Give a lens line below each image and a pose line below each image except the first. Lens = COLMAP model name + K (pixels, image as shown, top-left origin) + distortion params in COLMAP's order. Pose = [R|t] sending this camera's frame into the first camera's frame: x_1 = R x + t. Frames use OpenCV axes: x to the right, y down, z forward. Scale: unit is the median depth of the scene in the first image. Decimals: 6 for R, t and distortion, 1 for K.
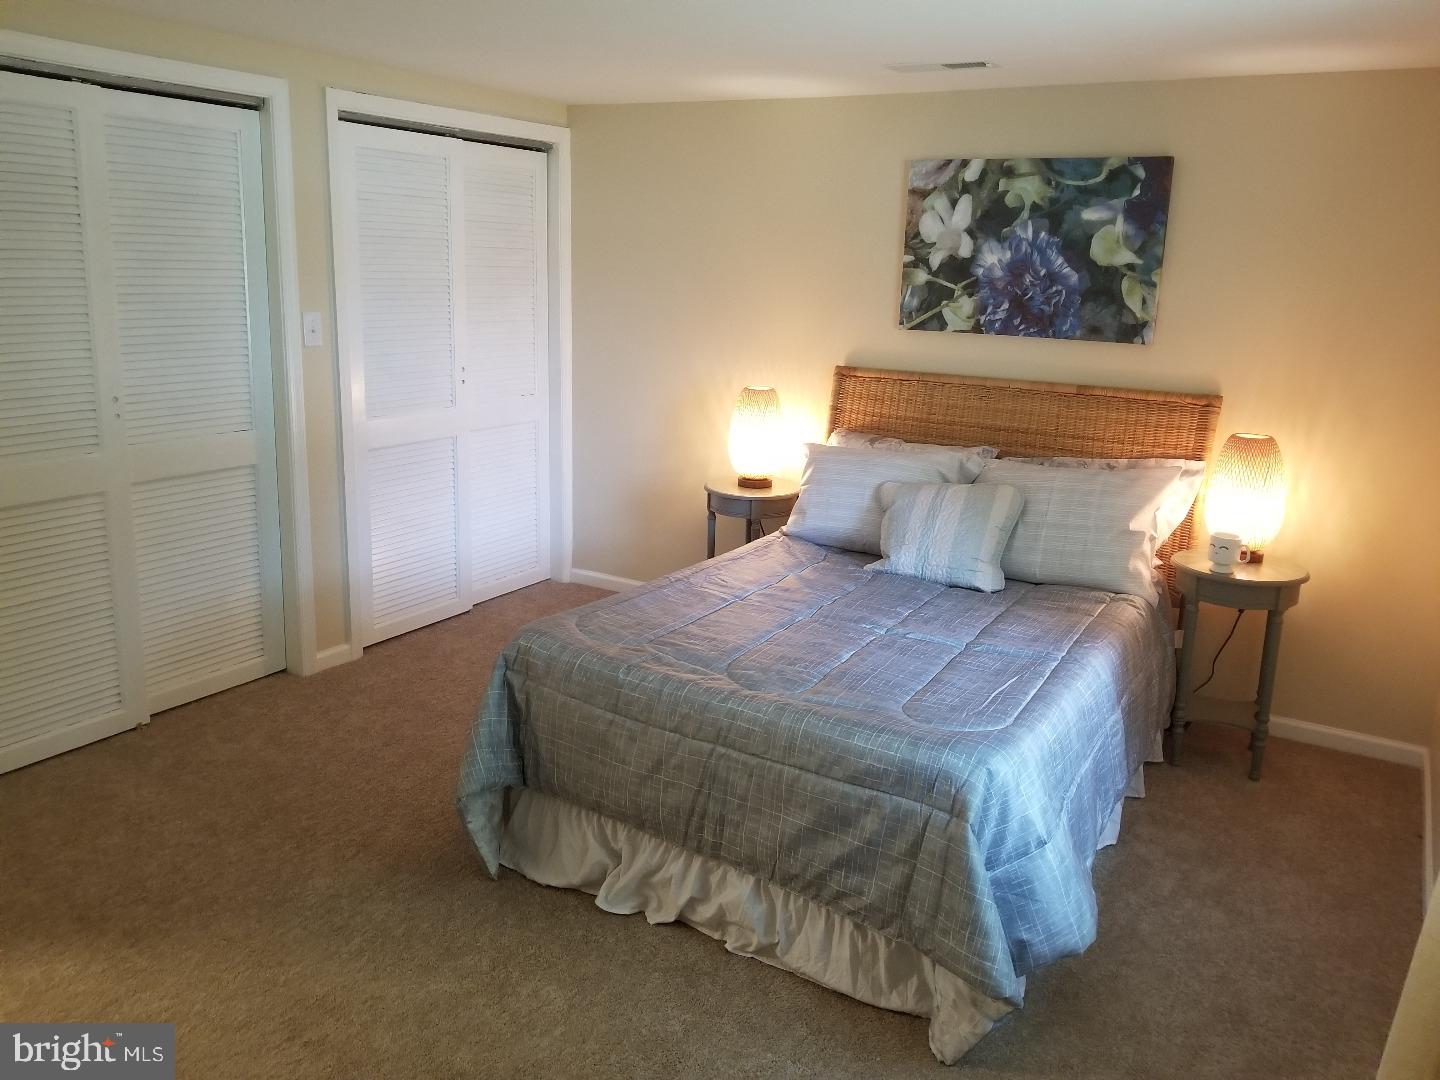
lens RADIAL K [[1133.2, 0, 723.4], [0, 1133.2, 515.3], [0, 0, 1]] dist [0.111496, -0.148117]
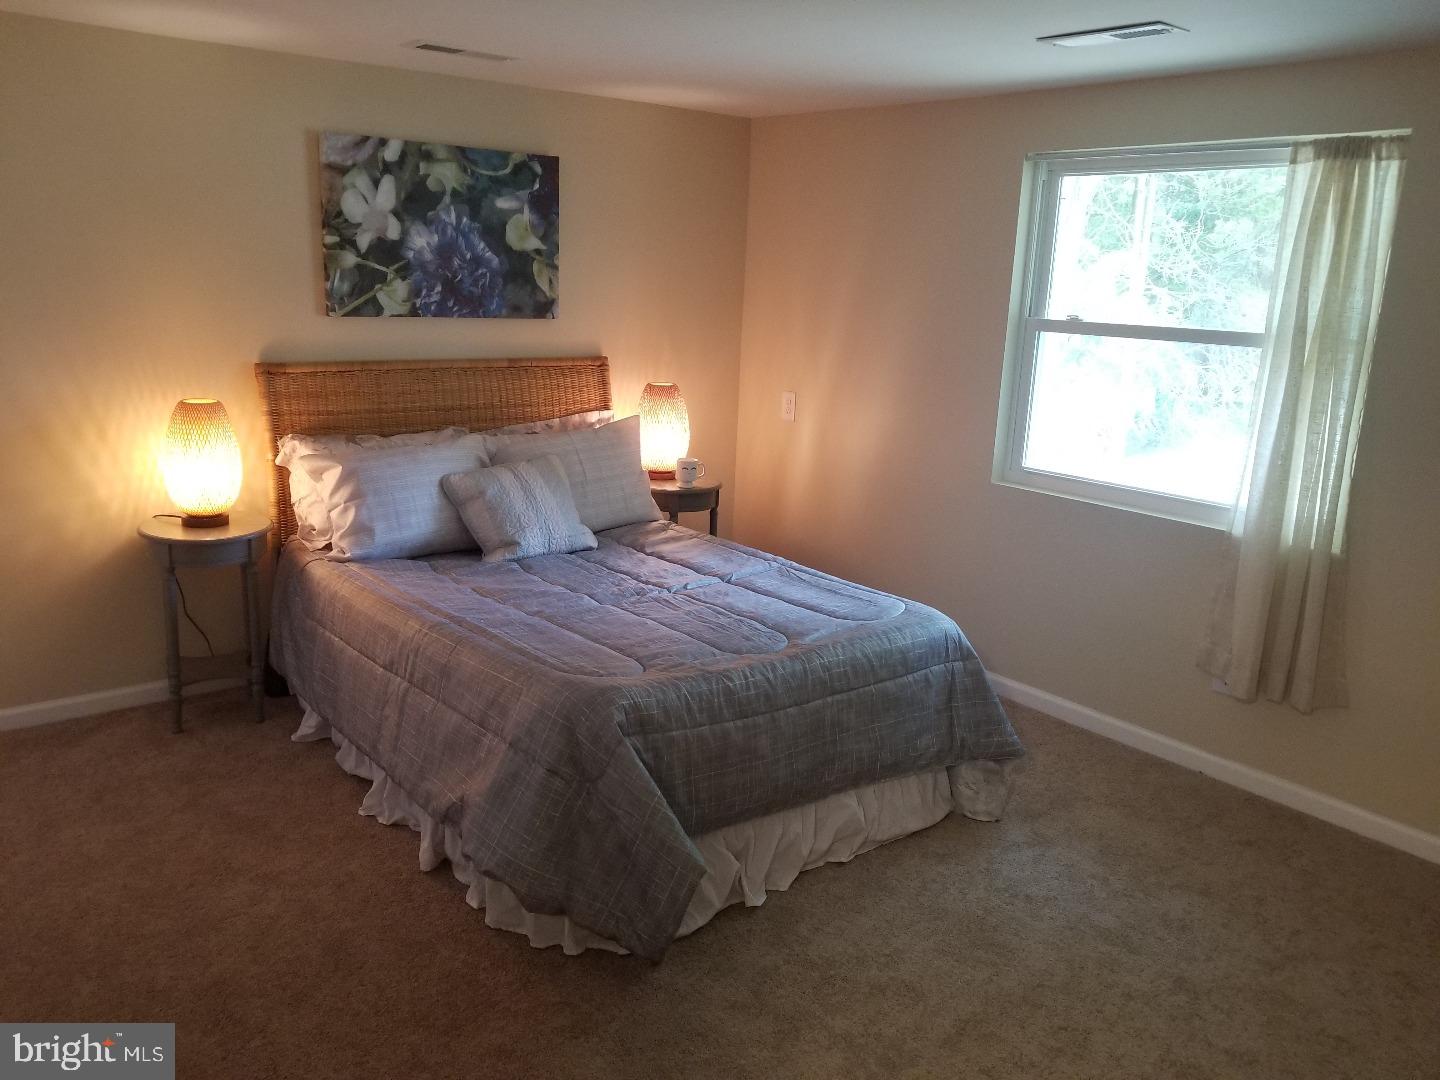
lens RADIAL K [[1133.2, 0, 723.4], [0, 1133.2, 515.3], [0, 0, 1]] dist [0.111496, -0.148117]
pose [[0.374986, -0.221439, 0.900194, -0.632848], [0.183878, 0.969525, 0.161897, -0.107480], [-0.908611, 0.104817, 0.404276, 0.385033]]
